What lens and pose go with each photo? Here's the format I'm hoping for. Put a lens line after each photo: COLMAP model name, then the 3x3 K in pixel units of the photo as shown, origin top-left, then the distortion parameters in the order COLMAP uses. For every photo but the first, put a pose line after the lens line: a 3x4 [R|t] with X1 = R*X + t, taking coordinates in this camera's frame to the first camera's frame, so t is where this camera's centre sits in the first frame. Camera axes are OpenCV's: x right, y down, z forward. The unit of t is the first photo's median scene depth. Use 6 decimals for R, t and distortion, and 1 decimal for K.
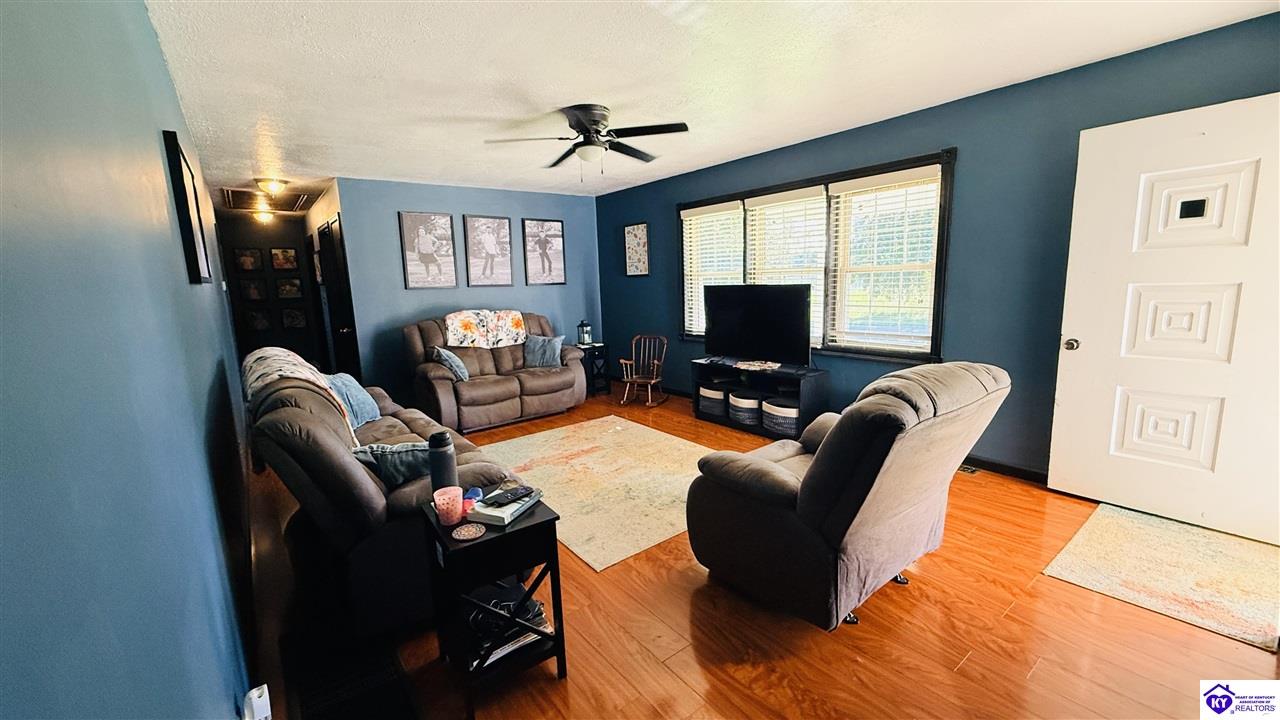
lens RADIAL K [[507.6, 0, 641.5], [0, 507.6, 362.6], [0, 0, 1]] dist [0.001750, -0.000468]
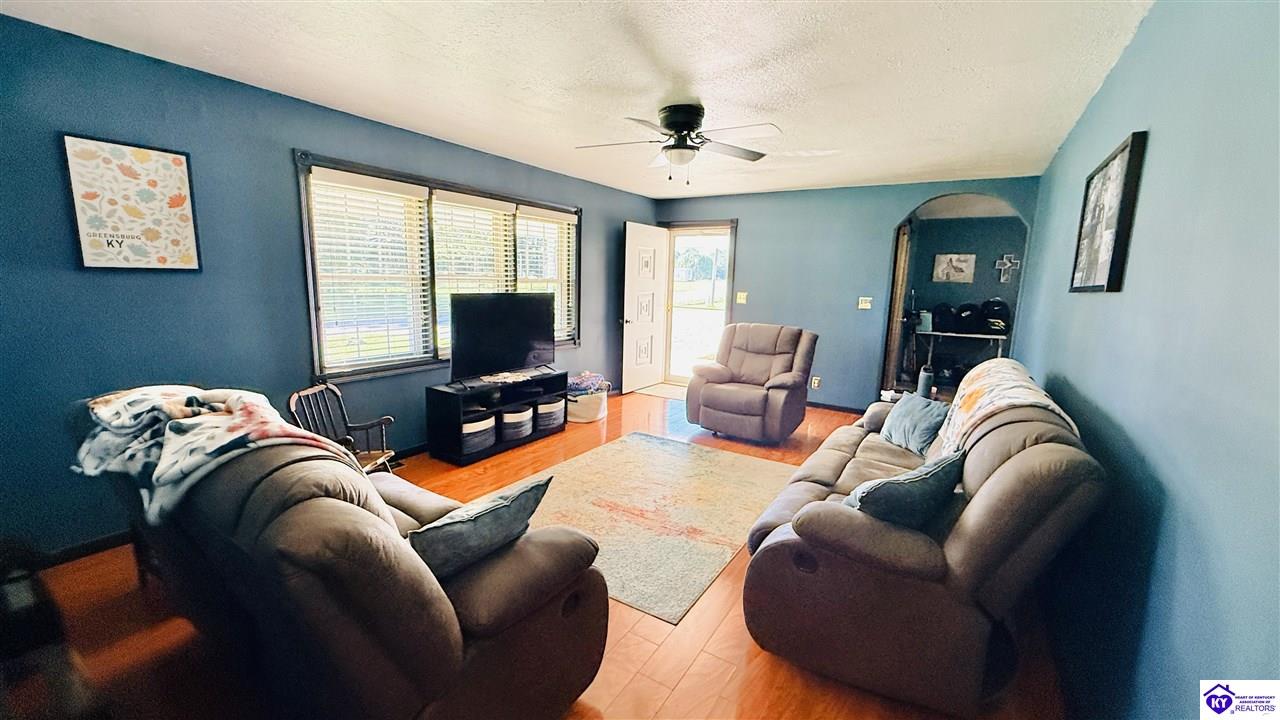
lens RADIAL K [[507.6, 0, 641.5], [0, 507.6, 362.6], [0, 0, 1]] dist [0.001750, -0.000468]
pose [[-0.337103, -0.130372, 0.932397, -0.624439], [0.140548, 0.972299, 0.186765, -0.137148], [-0.930918, 0.194006, -0.309441, 0.883084]]
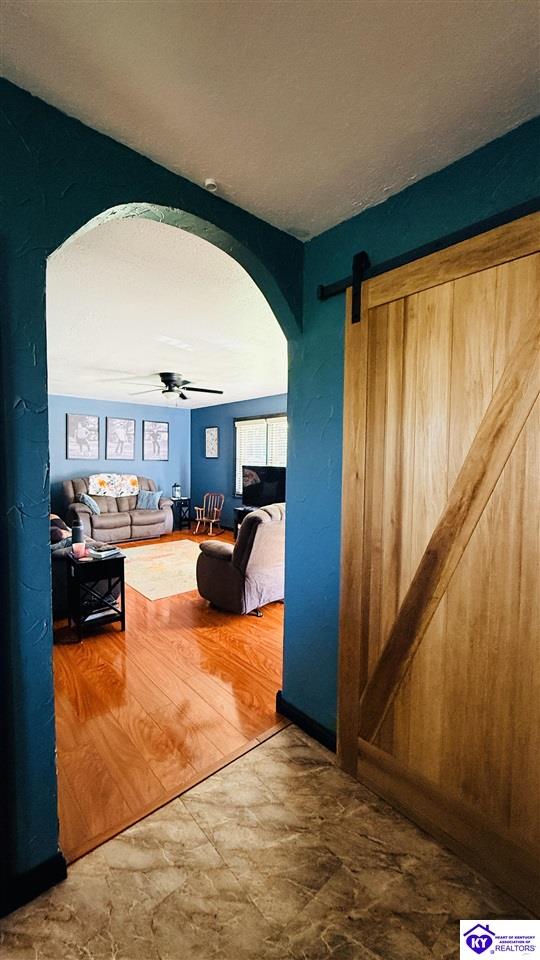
lens RADIAL K [[380.7, 0, 268.9], [0, 380.7, 479.7], [0, 0, 1]] dist [0.001750, -0.000468]
pose [[0.996951, 0.044792, 0.063899, 0.117617], [-0.037357, 0.992876, -0.113141, 0.037427], [-0.068512, 0.110409, 0.991522, -0.268555]]
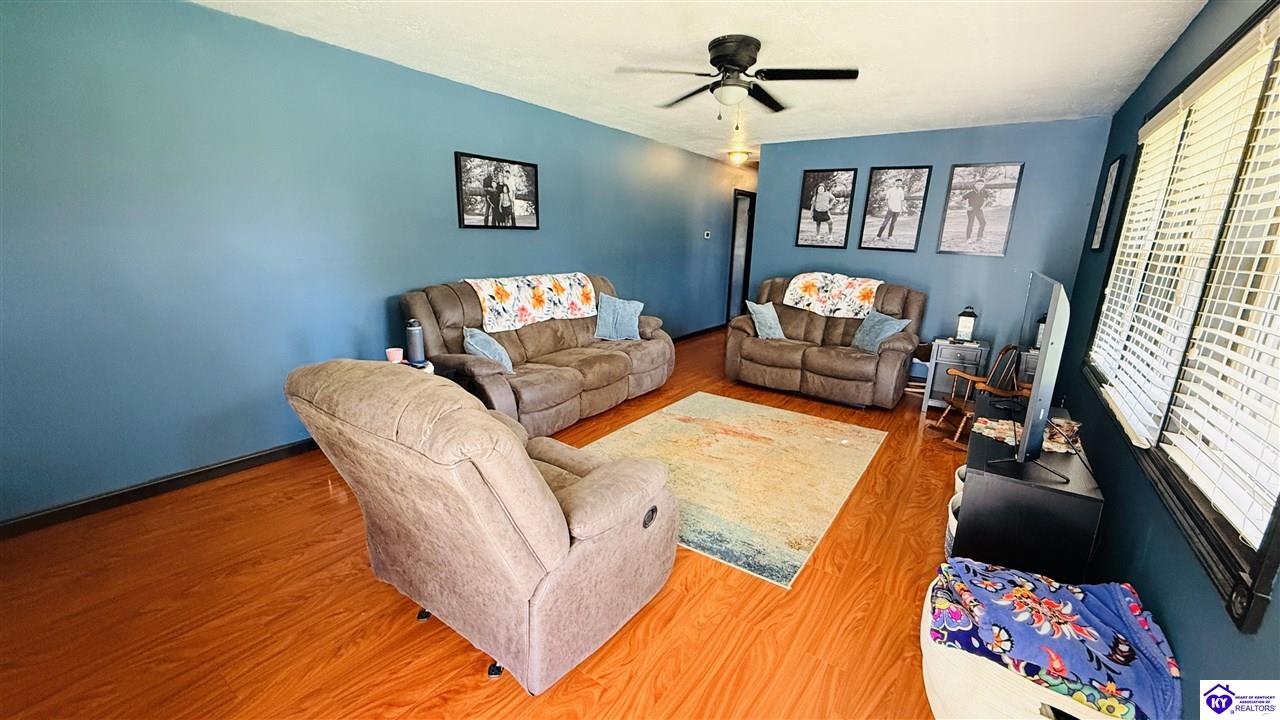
lens RADIAL K [[507.6, 0, 641.5], [0, 507.6, 362.6], [0, 0, 1]] dist [0.001750, -0.000468]
pose [[0.291152, 0.275640, -0.916108, 0.477773], [-0.197996, 0.954222, 0.224182, -0.087612], [0.935964, 0.116115, 0.332399, 0.381440]]
